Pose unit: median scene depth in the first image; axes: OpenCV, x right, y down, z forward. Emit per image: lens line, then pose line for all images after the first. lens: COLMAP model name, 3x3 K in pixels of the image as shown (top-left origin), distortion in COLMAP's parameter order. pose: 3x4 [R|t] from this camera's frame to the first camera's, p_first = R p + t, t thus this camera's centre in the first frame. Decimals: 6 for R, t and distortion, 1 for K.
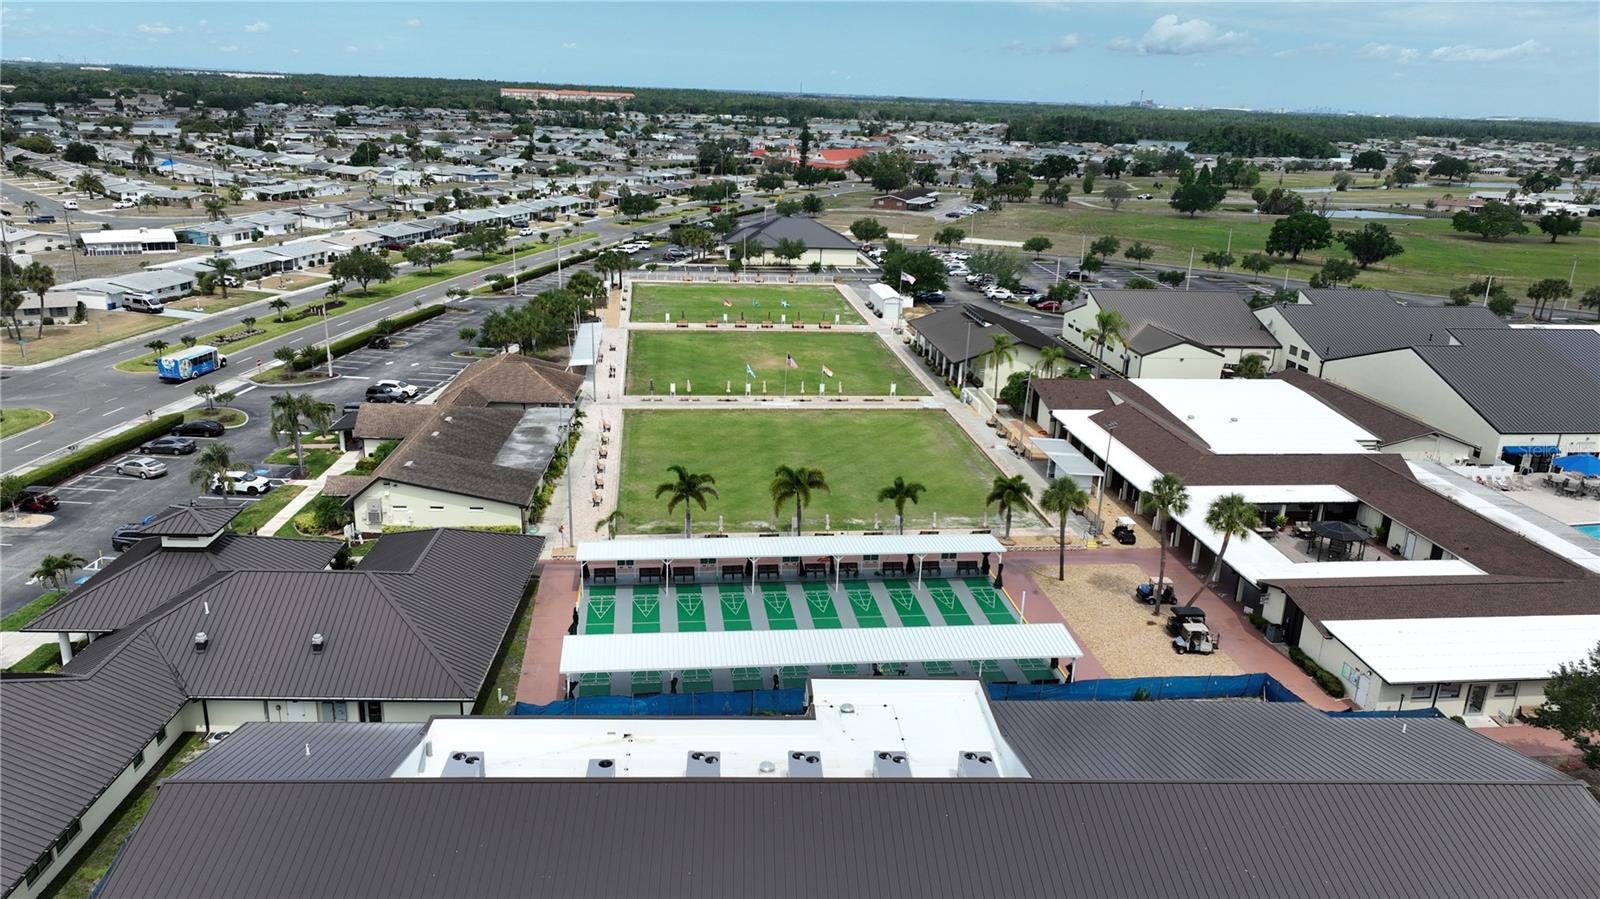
lens RADIAL K [[1100.0, 0, 800.0], [0, 1100.0, 449.5], [0, 0, 1]] dist [-0.003531, 0.020956]
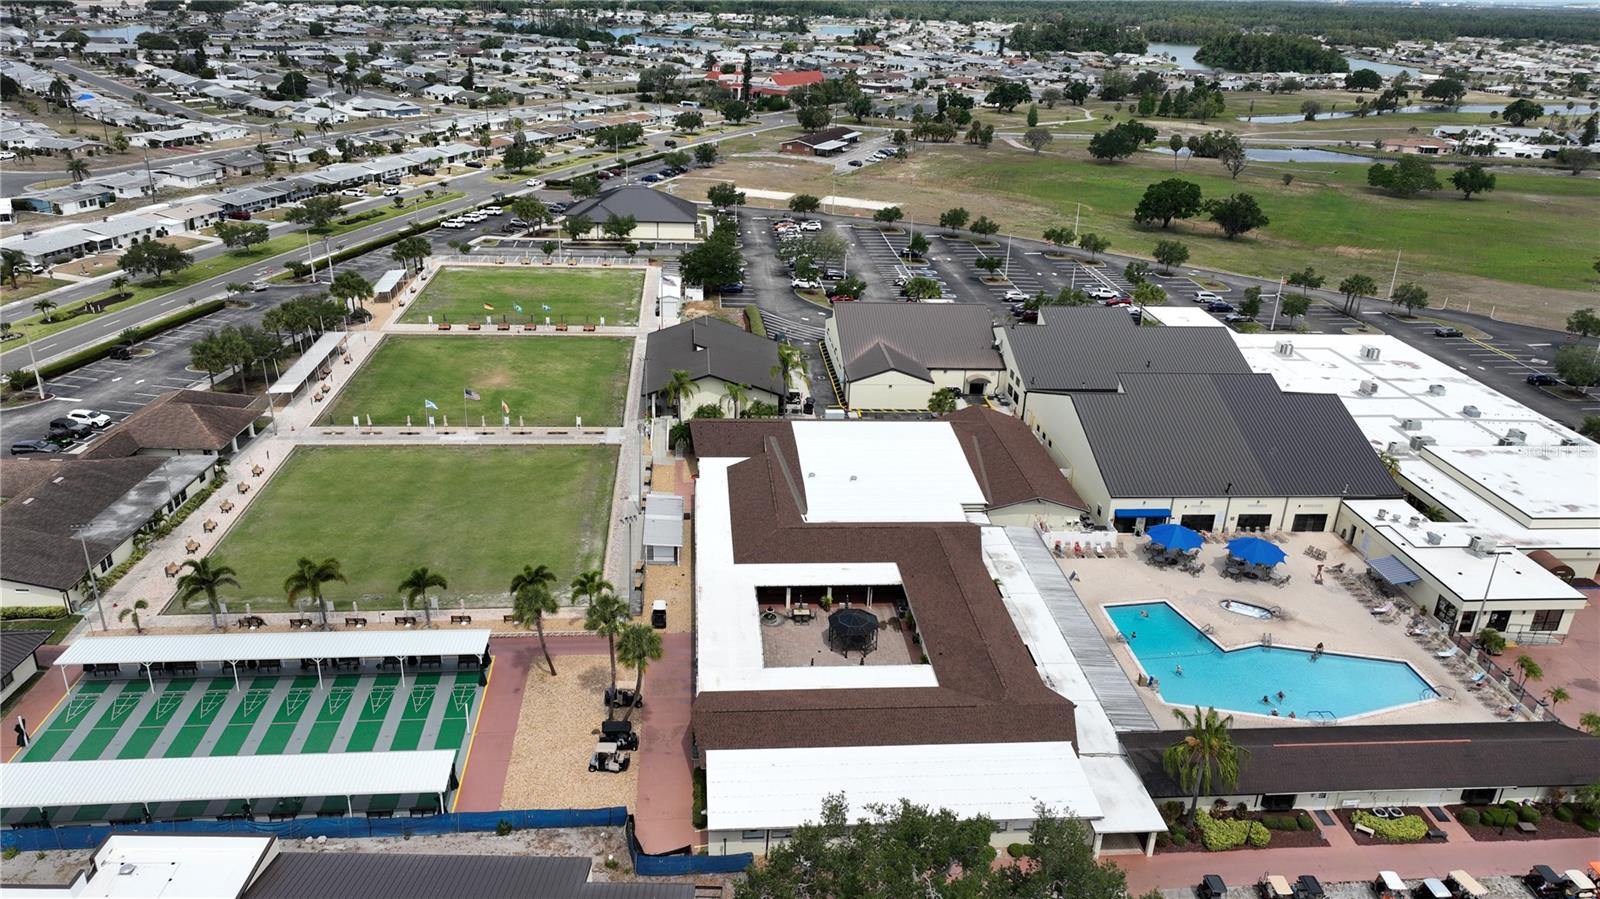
lens RADIAL K [[1100.0, 0, 800.0], [0, 1100.0, 449.5], [0, 0, 1]] dist [-0.003531, 0.020956]
pose [[0.999421, 0.015184, -0.030456, 0.182579], [-0.012325, 0.995686, 0.091967, -0.071246], [0.031721, -0.091538, 0.995296, -0.005702]]
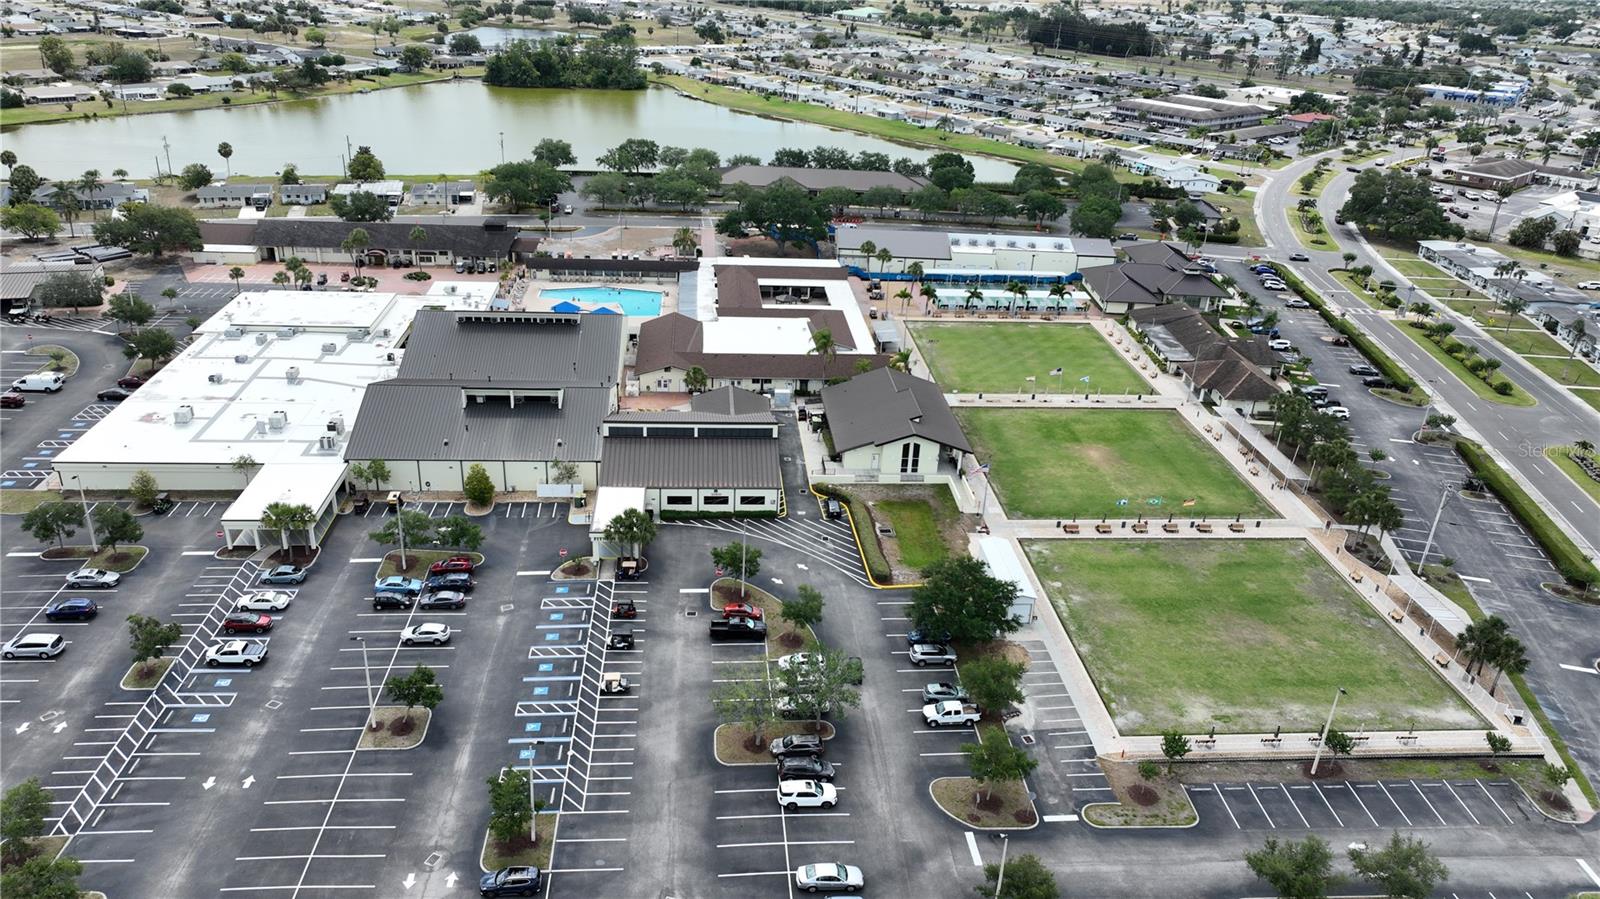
lens RADIAL K [[1100.0, 0, 800.0], [0, 1100.0, 449.5], [0, 0, 1]] dist [-0.003531, 0.020956]
pose [[-0.994829, -0.101551, 0.001731, 0.166609], [-0.072380, 0.720810, 0.689343, -0.522585], [-0.071251, 0.685653, -0.724433, 1.165706]]
